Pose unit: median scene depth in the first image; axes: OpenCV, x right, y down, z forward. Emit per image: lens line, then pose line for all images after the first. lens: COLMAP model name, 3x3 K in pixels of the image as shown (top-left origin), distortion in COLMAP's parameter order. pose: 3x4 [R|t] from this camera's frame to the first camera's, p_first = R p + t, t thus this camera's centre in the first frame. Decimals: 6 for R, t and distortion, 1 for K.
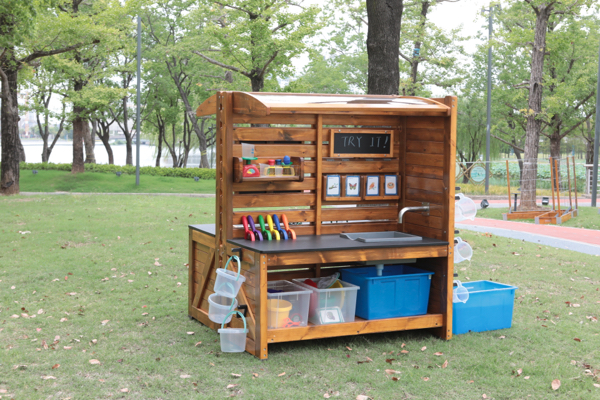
lens RADIAL K [[901.2, 0, 295.4], [0, 901.2, 198.3], [0, 0, 1]] dist [-0.027114, 0.000000]
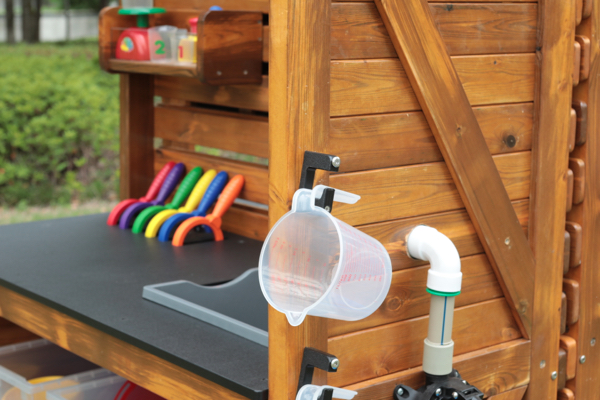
lens RADIAL K [[1173.2, 0, 305.9], [0, 1173.2, 202.3], [0, 0, 1]] dist [-0.024727, 0.000000]
pose [[0.253680, 0.159839, -0.953991, 0.429922], [-0.089107, 0.985921, 0.141494, -0.039148], [0.963175, 0.049113, 0.264351, 0.895067]]
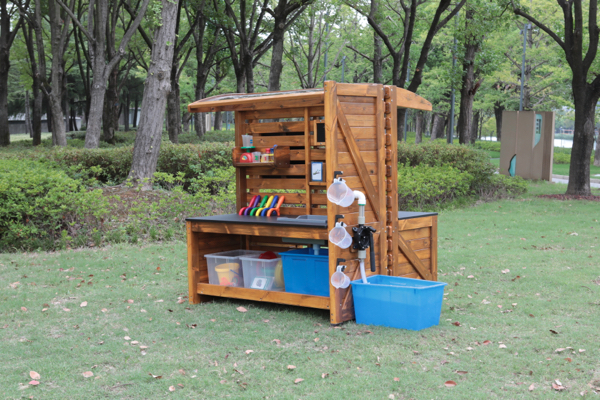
lens RADIAL K [[921.7, 0, 301.3], [0, 921.7, 201.5], [0, 0, 1]] dist [-0.003348, 0.000000]
pose [[0.434742, 0.028306, -0.900110, 1.049588], [-0.045417, 0.998923, 0.009478, 0.012583], [0.899409, 0.036760, 0.435560, 0.502069]]
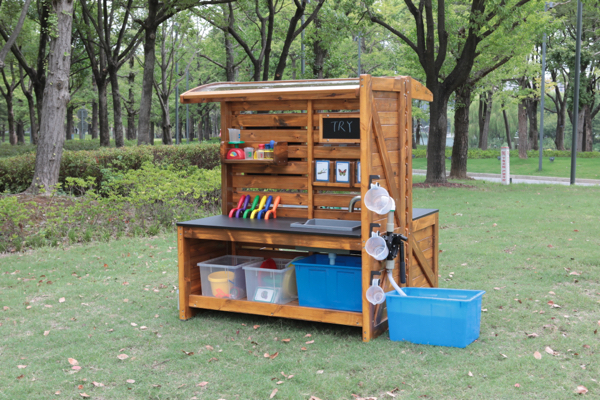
lens RADIAL K [[869.9, 0, 300.9], [0, 869.9, 199.9], [0, 0, 1]] dist [-0.001310, 0.000000]
pose [[0.607658, 0.056482, -0.792188, 0.801383], [-0.048155, 0.998253, 0.034236, -0.013863], [0.792738, 0.017344, 0.609316, 0.396620]]
